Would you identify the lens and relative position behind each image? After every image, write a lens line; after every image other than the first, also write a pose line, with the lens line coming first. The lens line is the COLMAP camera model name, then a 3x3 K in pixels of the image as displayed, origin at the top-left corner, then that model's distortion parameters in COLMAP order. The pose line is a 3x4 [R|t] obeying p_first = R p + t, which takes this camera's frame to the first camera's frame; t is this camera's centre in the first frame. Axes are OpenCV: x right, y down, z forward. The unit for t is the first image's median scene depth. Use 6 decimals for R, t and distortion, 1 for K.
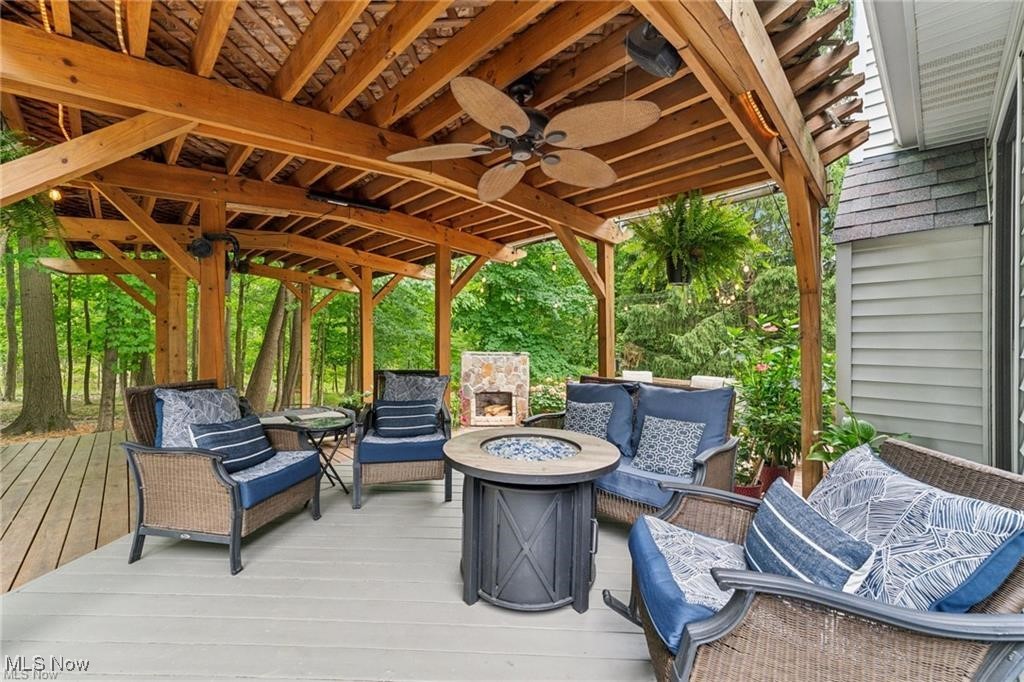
lens RADIAL K [[409.8, 0, 512.0], [0, 409.8, 341.0], [0, 0, 1]] dist [0.000327, 0.000055]
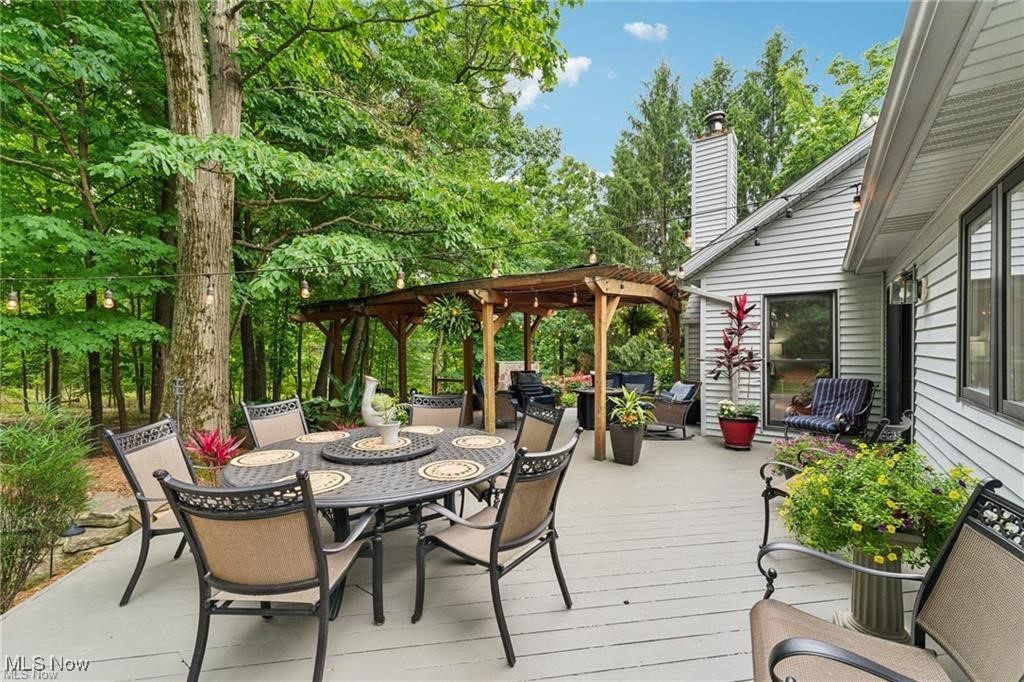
lens RADIAL K [[419.8, 0, 512.0], [0, 419.8, 341.0], [0, 0, 1]] dist [0.000923, 0.000026]
pose [[0.985144, -0.012068, 0.171303, -0.348187], [0.014864, 0.999776, -0.015045, -0.029007], [-0.171083, 0.017368, 0.985104, -0.640076]]
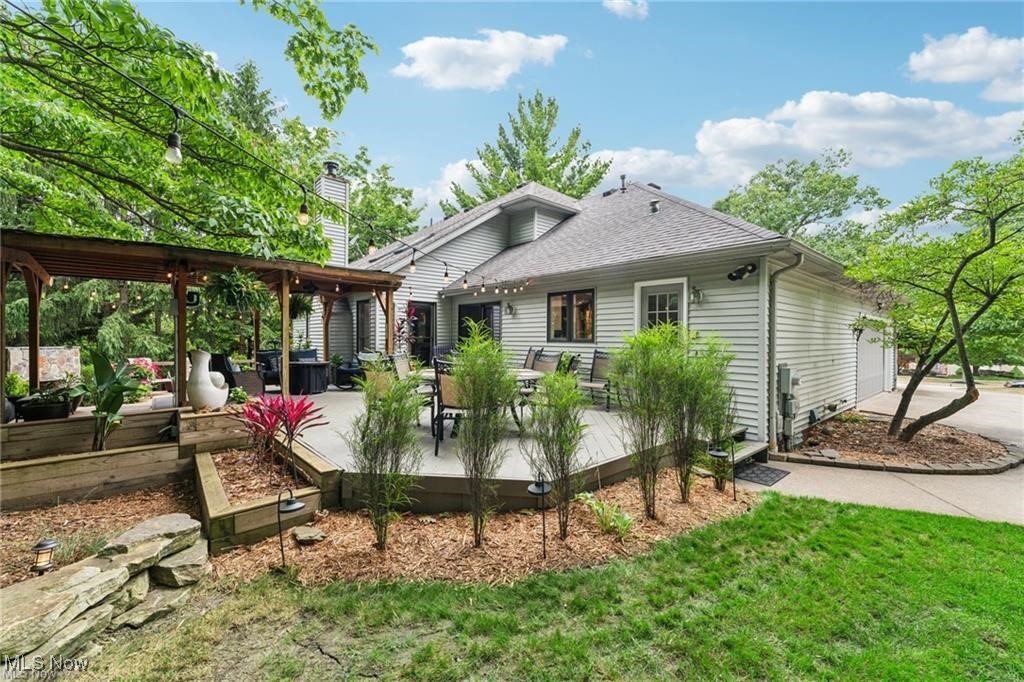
lens RADIAL K [[409.8, 0, 512.0], [0, 409.8, 341.0], [0, 0, 1]] dist [0.000327, 0.000055]
pose [[0.042459, -0.016098, 0.998969, -1.109642], [0.000532, 0.999870, 0.016090, -0.005790], [-0.999098, -0.000151, 0.042462, -0.346023]]
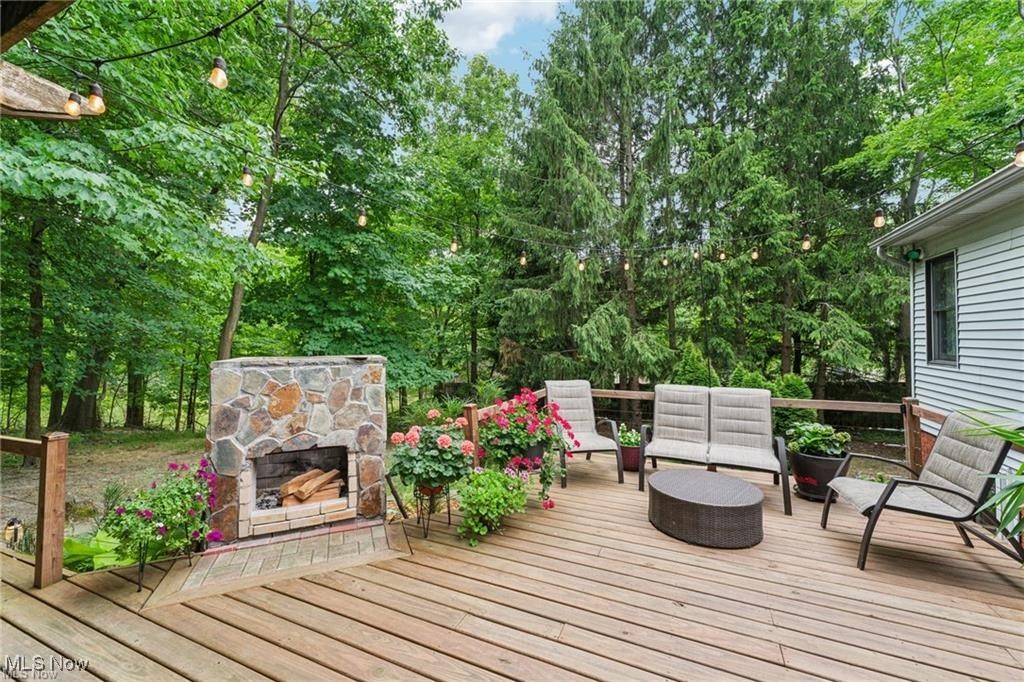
lens RADIAL K [[414.4, 0, 512.0], [0, 414.4, 341.0], [0, 0, 1]] dist [0.002758, 0.000102]
pose [[0.929856, -0.017328, 0.367515, 0.002803], [0.016288, 0.999850, 0.005931, 0.010402], [-0.367562, 0.000471, 0.929999, 0.494980]]
